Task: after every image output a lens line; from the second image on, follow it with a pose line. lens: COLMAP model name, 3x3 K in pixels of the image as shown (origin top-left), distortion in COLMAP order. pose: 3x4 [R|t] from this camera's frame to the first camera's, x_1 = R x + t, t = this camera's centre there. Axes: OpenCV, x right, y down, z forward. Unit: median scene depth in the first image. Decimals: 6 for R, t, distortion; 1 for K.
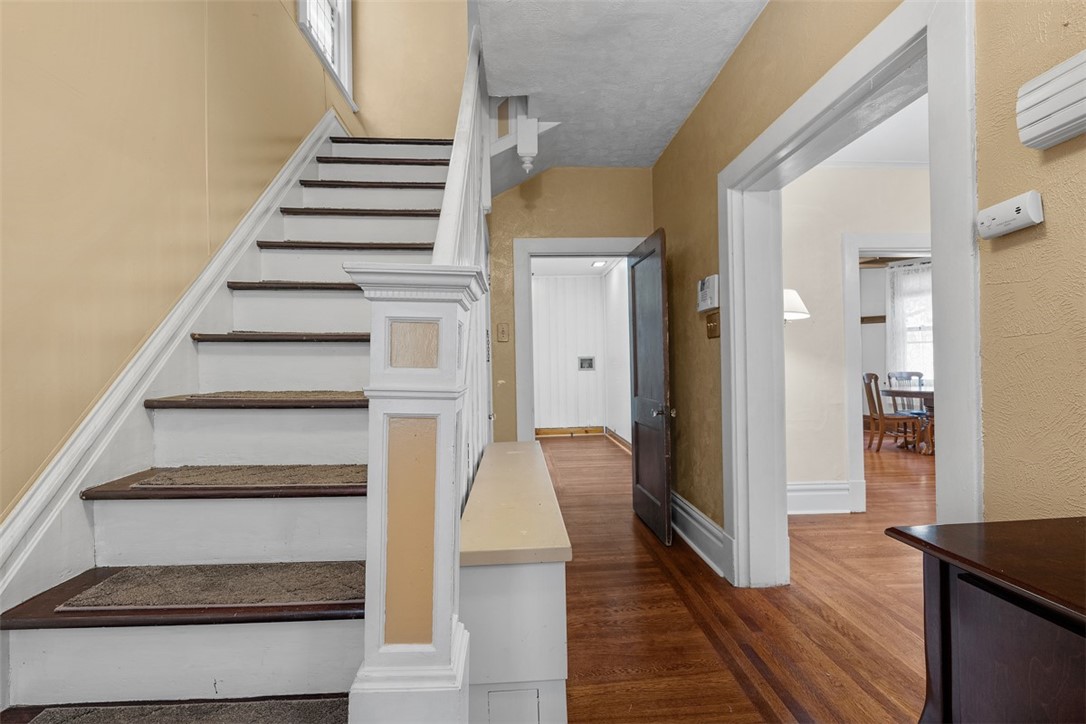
lens RADIAL K [[491.4, 0, 541.8], [0, 491.4, 358.2], [0, 0, 1]] dist [-0.003767, 0.000251]
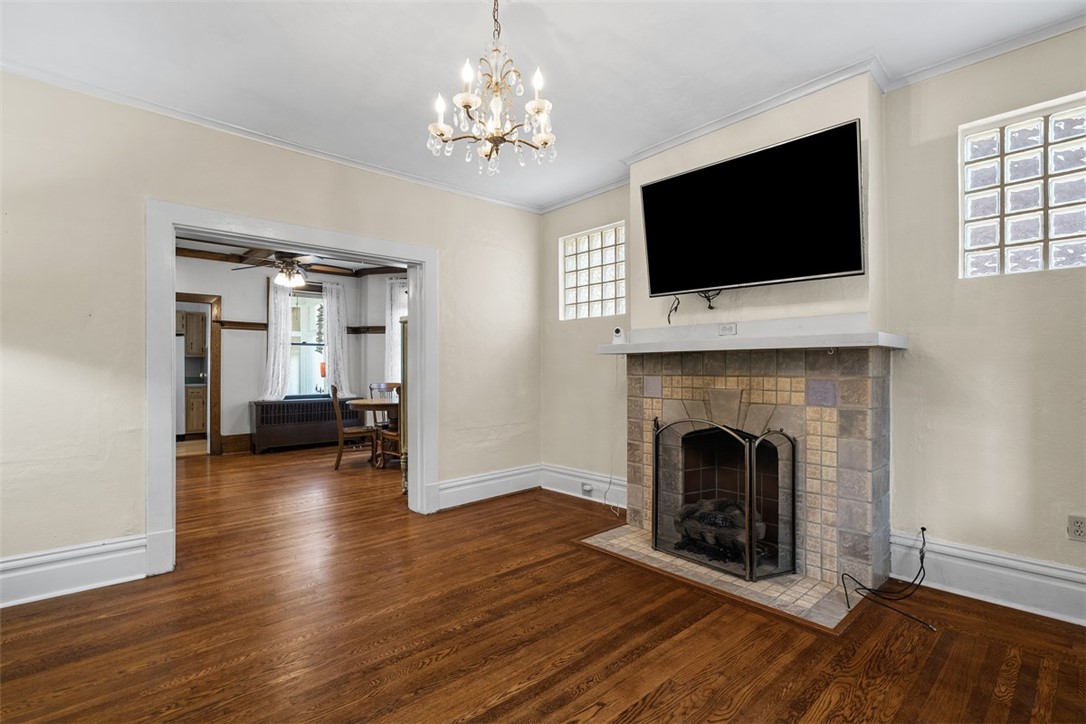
lens RADIAL K [[500.0, 0, 541.3], [0, 500.0, 369.2], [0, 0, 1]] dist [-0.002193, 0.000253]
pose [[0.770793, 0.014562, 0.636919, 0.370585], [-0.016924, 0.999854, -0.002378, -0.004460], [-0.636860, -0.008946, 0.770927, 0.025681]]
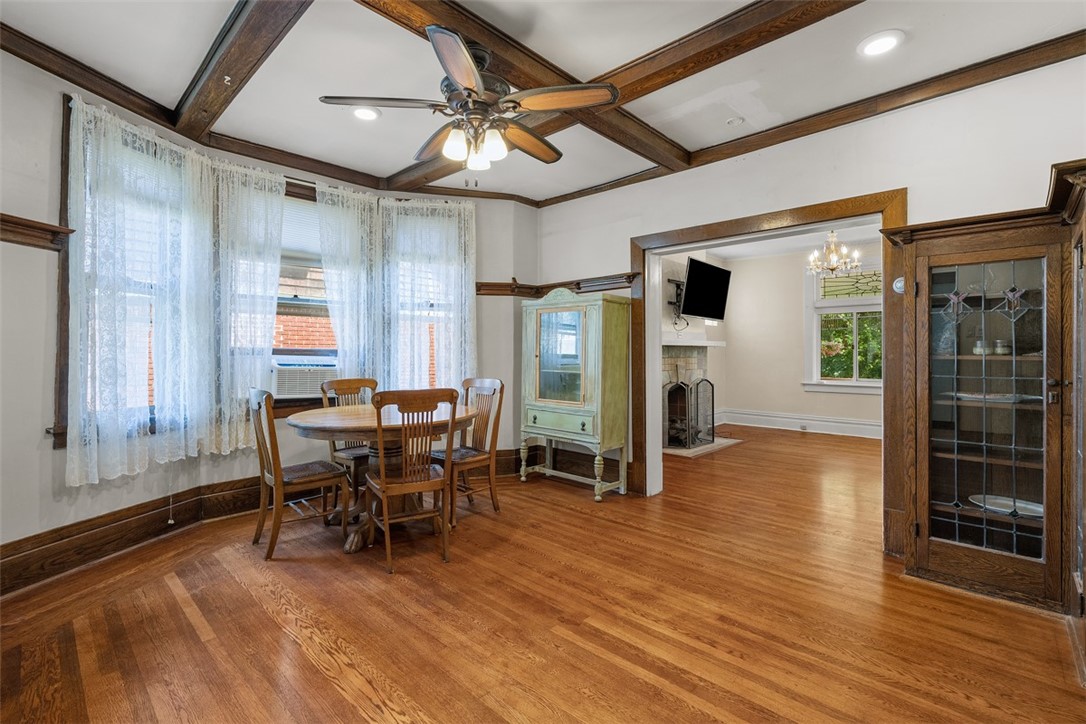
lens RADIAL K [[494.5, 0, 546.4], [0, 494.5, 350.4], [0, 0, 1]] dist [-0.004709, 0.001315]
pose [[-0.690382, 0.020554, 0.723153, 0.279095], [0.004996, 0.999708, -0.023644, 0.006201], [-0.723427, -0.012711, -0.690283, 1.224895]]
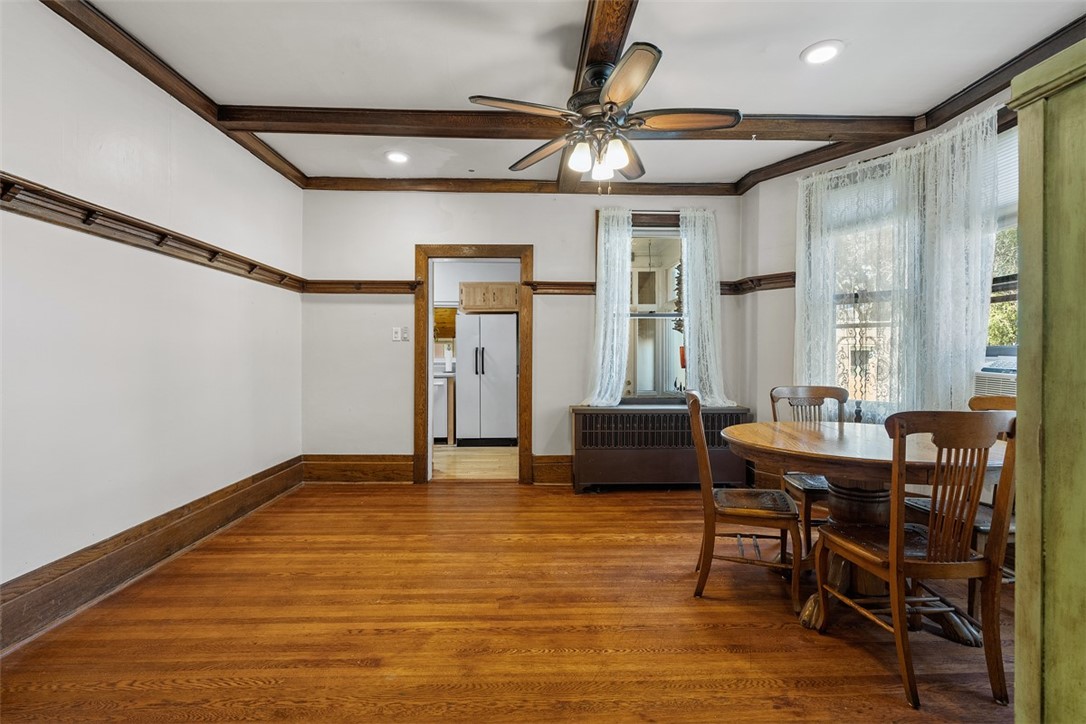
lens RADIAL K [[491.4, 0, 541.8], [0, 491.4, 358.2], [0, 0, 1]] dist [-0.003767, 0.000251]
pose [[0.999645, 0.017897, -0.019756, 0.553148], [-0.017643, 0.999760, 0.012968, -0.000929], [0.019984, -0.012615, 0.999721, 0.597832]]
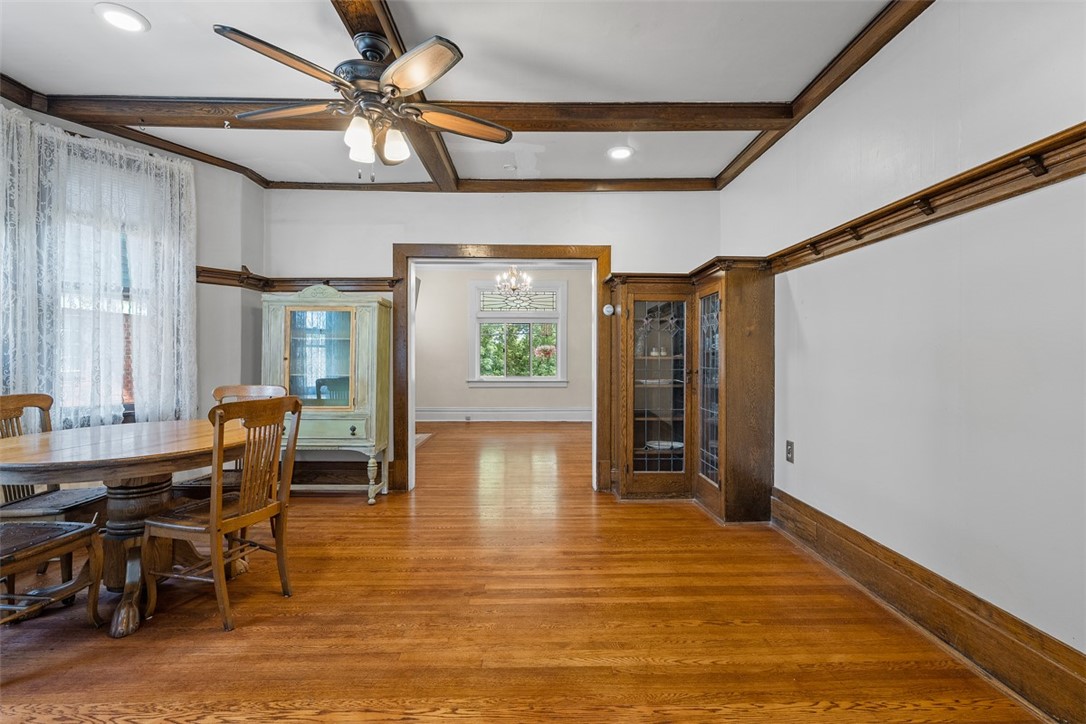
lens RADIAL K [[494.5, 0, 546.4], [0, 494.5, 350.4], [0, 0, 1]] dist [-0.004709, 0.001315]
pose [[-0.999541, 0.017283, 0.024868, 0.453845], [0.016805, 0.999673, -0.019290, 0.004773], [-0.025193, -0.018863, -0.999505, 1.364029]]
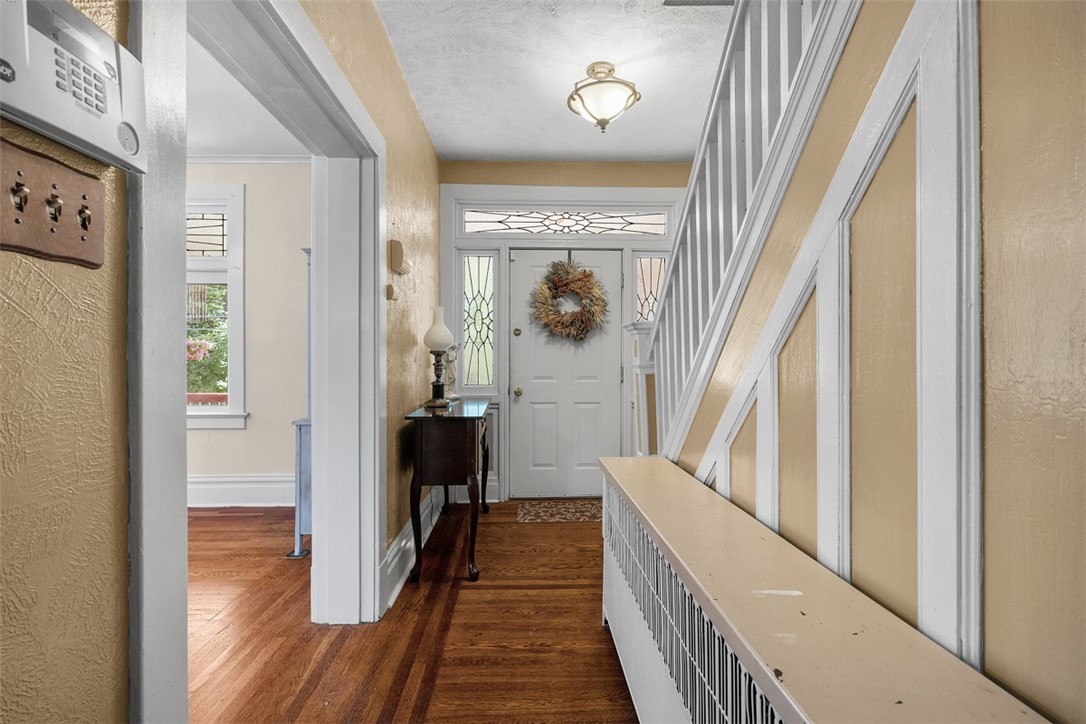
lens RADIAL K [[494.5, 0, 546.4], [0, 494.5, 350.4], [0, 0, 1]] dist [-0.004709, 0.001315]
pose [[-0.999826, 0.018426, 0.002959, 0.047567], [0.018369, 0.999667, -0.018104, 0.004437], [-0.003292, -0.018047, -0.999832, 0.561744]]
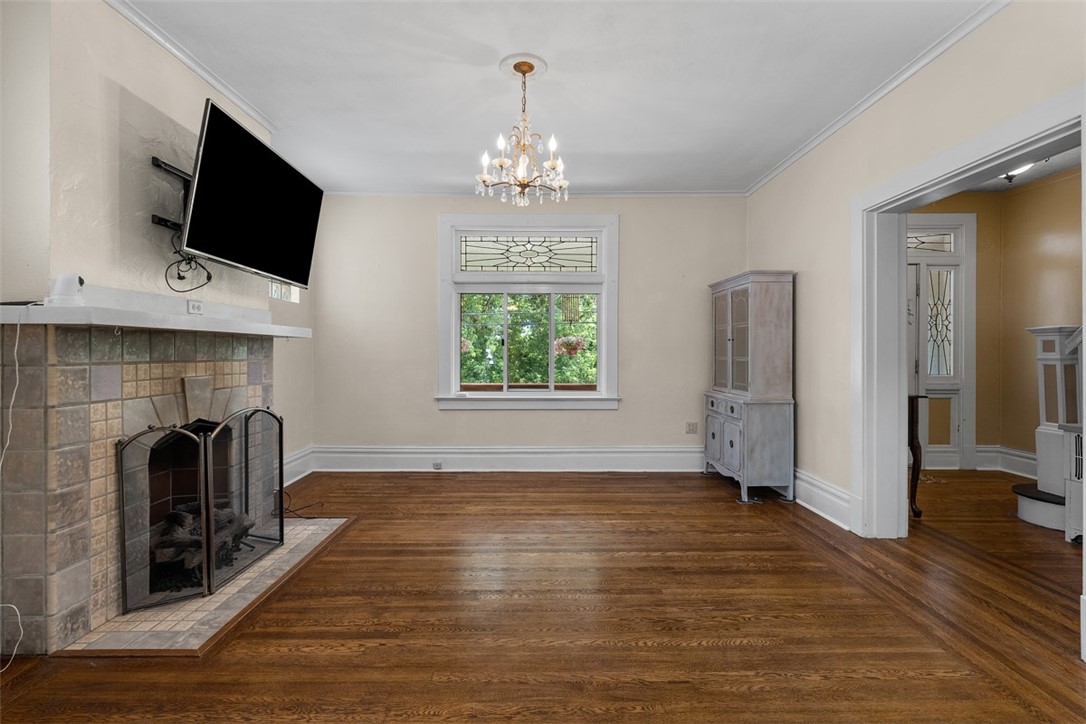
lens RADIAL K [[494.5, 0, 546.4], [0, 494.5, 350.4], [0, 0, 1]] dist [-0.004709, 0.001315]
pose [[-0.999278, 0.018634, 0.033118, 0.517451], [0.018162, 0.999730, -0.014491, 0.000391], [-0.033379, -0.013879, -0.999346, 0.721057]]
